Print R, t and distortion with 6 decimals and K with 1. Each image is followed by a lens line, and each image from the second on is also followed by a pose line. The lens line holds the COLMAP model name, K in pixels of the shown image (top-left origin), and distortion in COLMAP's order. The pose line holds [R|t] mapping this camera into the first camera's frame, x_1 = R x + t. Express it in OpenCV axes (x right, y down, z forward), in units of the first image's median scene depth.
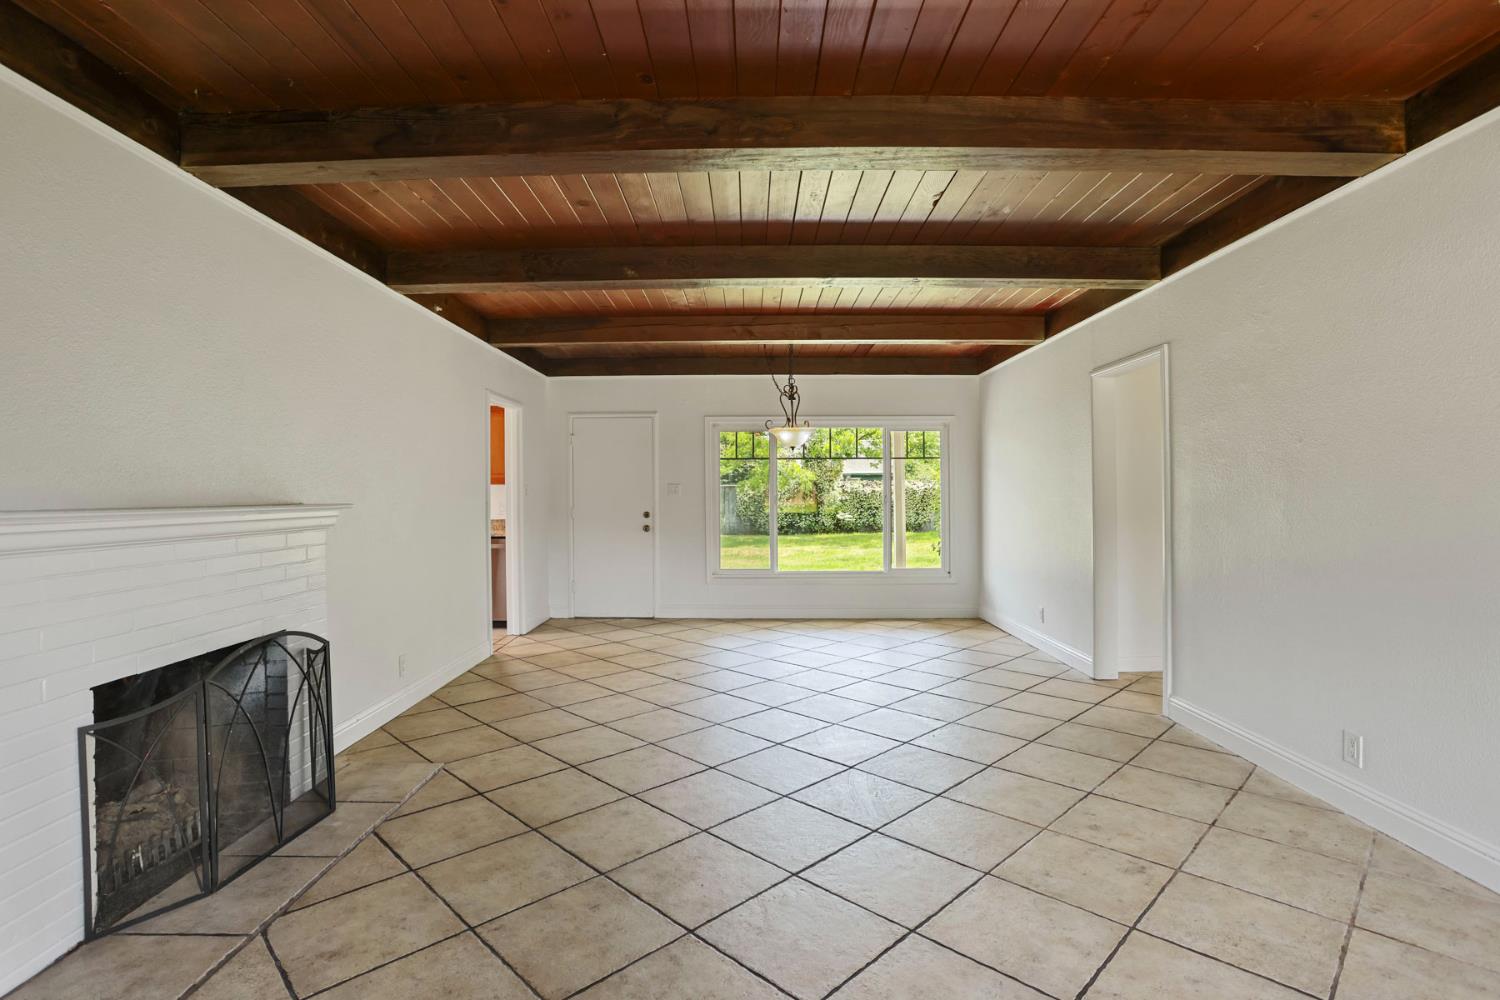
lens RADIAL K [[729.7, 0, 738.6], [0, 729.7, 494.8], [0, 0, 1]] dist [-0.076321, 0.035404]
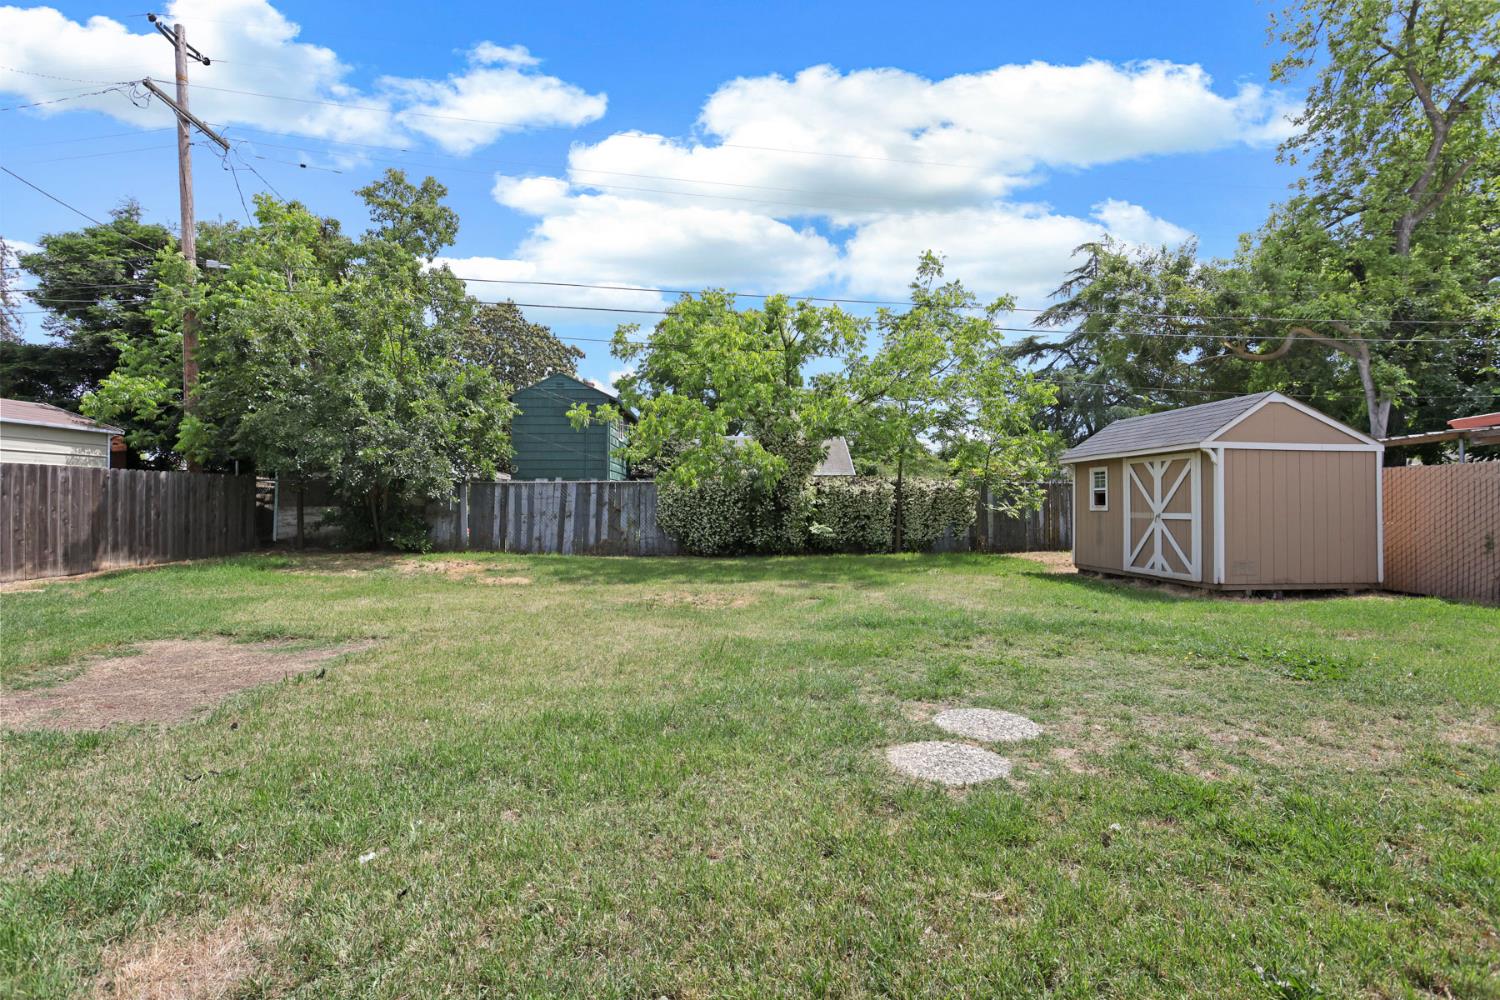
lens RADIAL K [[729.7, 0, 738.6], [0, 729.7, 494.8], [0, 0, 1]] dist [-0.076321, 0.035404]
pose [[0.995471, 0.008995, 0.094641, 0.008730], [-0.007812, 0.999887, -0.012864, 0.007930], [-0.094746, 0.012066, 0.995428, 0.376093]]
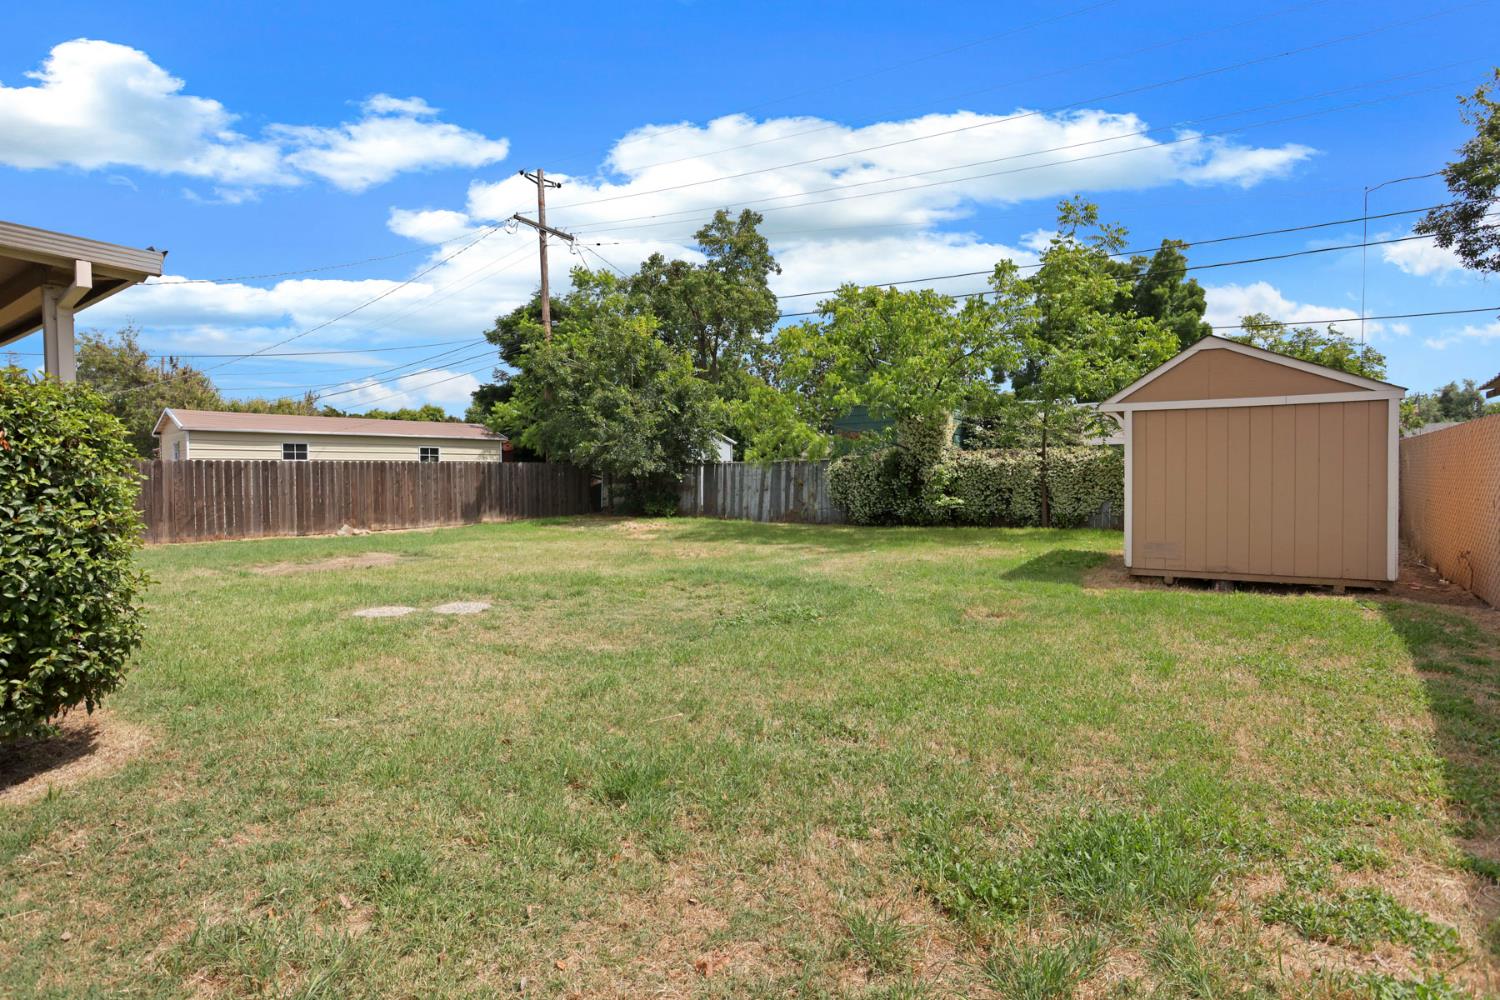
lens RADIAL K [[729.7, 0, 738.6], [0, 729.7, 494.8], [0, 0, 1]] dist [-0.076321, 0.035404]
pose [[0.844273, 0.008628, -0.535843, 0.363337], [0.005252, 0.999689, 0.024373, 0.005642], [0.535887, -0.023392, 0.843966, 0.347405]]
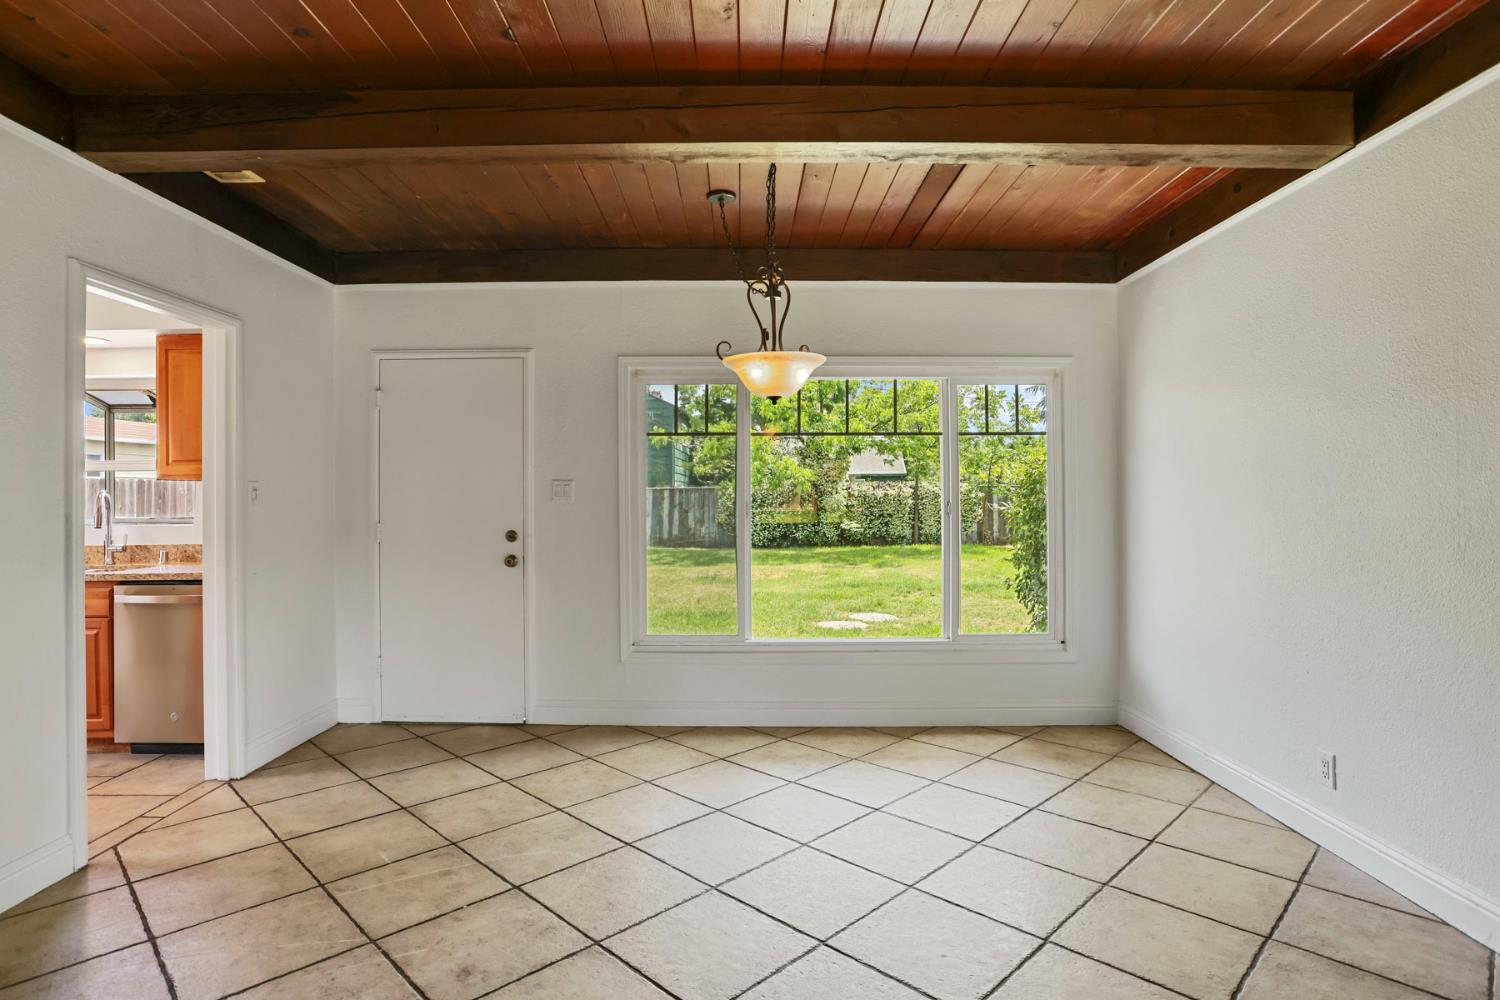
lens RADIAL K [[787.5, 0, 742.4], [0, 787.5, 487.9], [0, 0, 1]] dist [-0.032140, 0.001521]
pose [[0.999888, 0.001176, 0.014950, 0.012370], [-0.000970, 0.999904, -0.013793, -0.000218], [-0.014965, 0.013777, 0.999793, 0.133200]]
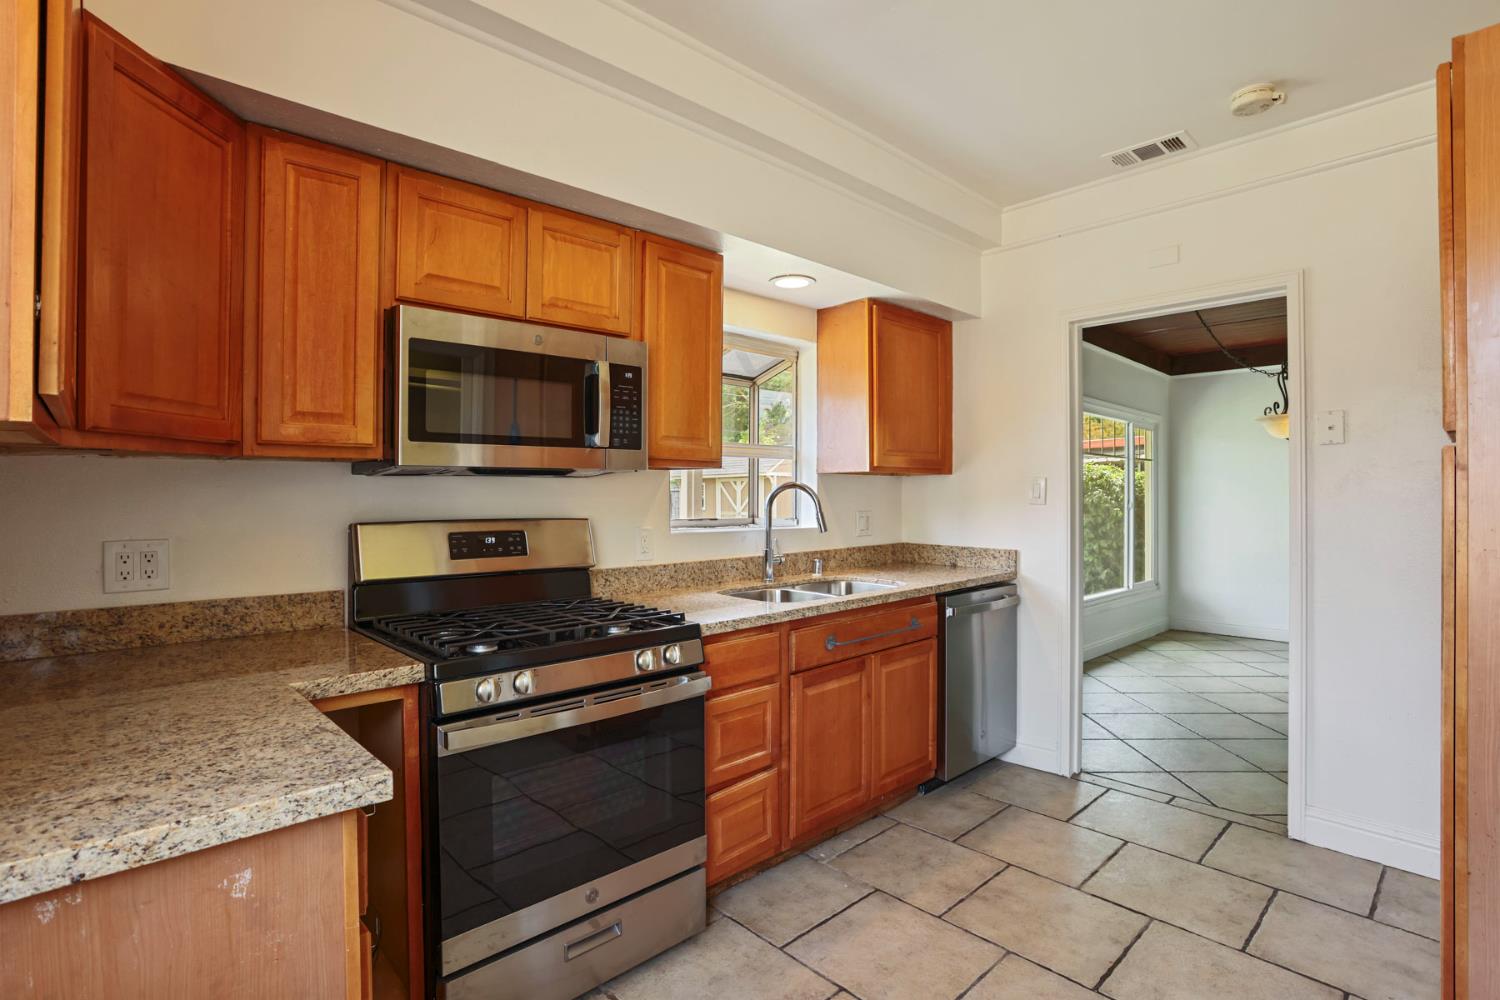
lens RADIAL K [[729.7, 0, 738.6], [0, 729.7, 494.8], [0, 0, 1]] dist [-0.076321, 0.035404]
pose [[0.722631, 0.011217, 0.691142, -0.235609], [-0.004772, 0.999925, -0.011239, 0.001661], [-0.691217, 0.004824, 0.722631, 0.231096]]
